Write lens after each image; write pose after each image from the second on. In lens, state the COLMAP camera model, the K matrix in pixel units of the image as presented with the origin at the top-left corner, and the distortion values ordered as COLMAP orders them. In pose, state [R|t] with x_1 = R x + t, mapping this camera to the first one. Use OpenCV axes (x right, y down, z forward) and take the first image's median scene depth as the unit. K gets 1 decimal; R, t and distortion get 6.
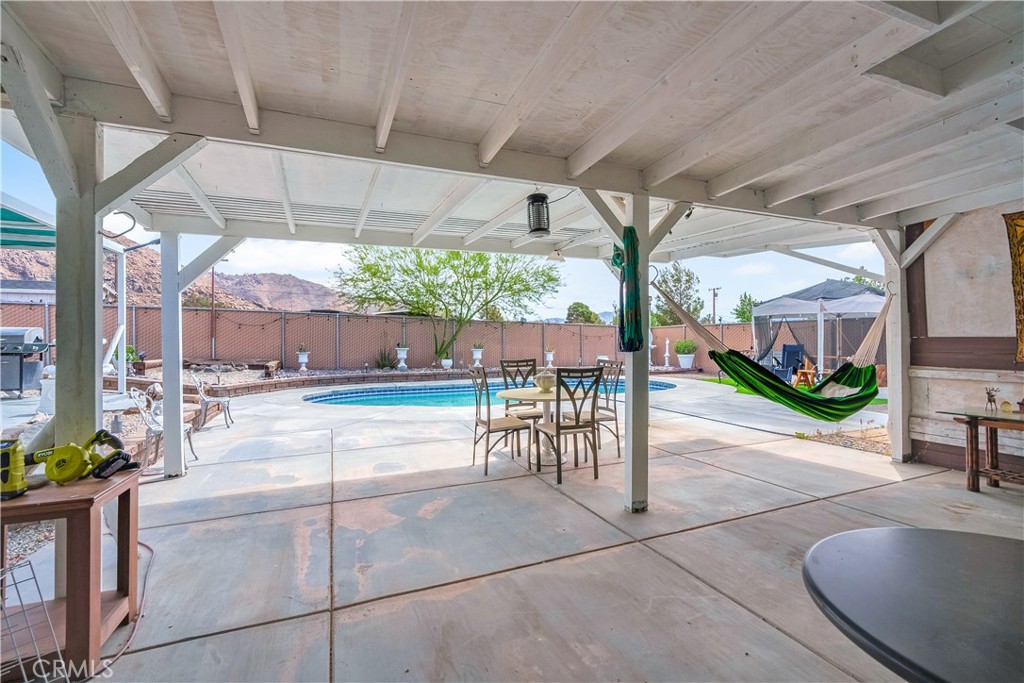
lens RADIAL K [[457.0, 0, 511.7], [0, 457.0, 342.1], [0, 0, 1]] dist [-0.007724, 0.001227]
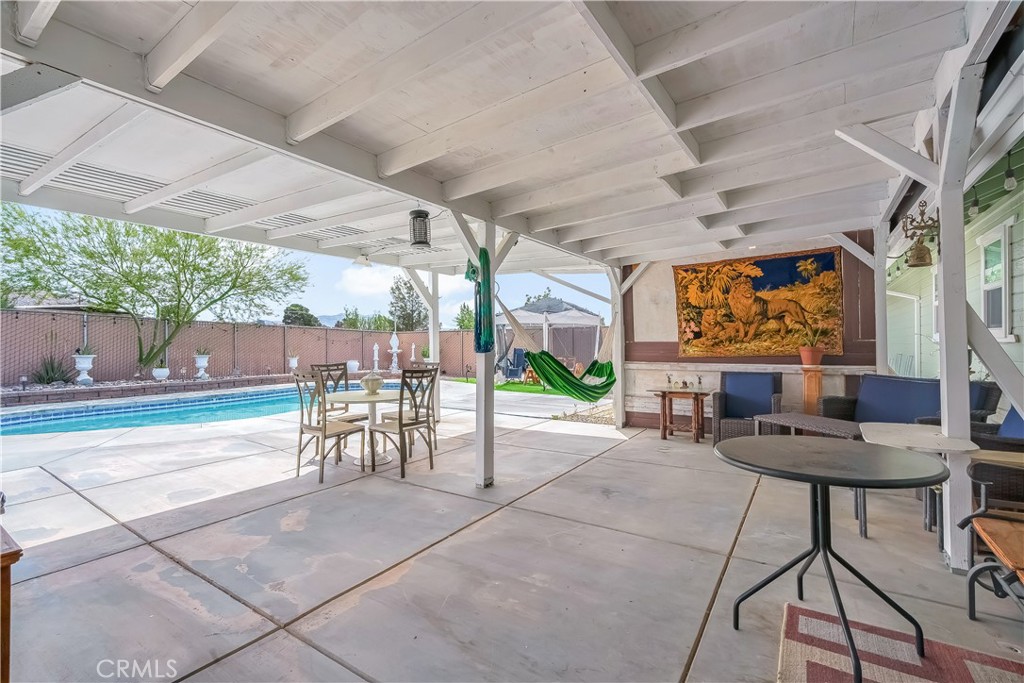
lens RADIAL K [[457.0, 0, 508.9], [0, 457.0, 342.4], [0, 0, 1]] dist [-0.007724, 0.001227]
pose [[0.834506, 0.003605, 0.550986, -0.285648], [0.002167, 0.999949, -0.009825, 0.004935], [-0.550994, 0.009393, 0.834456, -0.027859]]
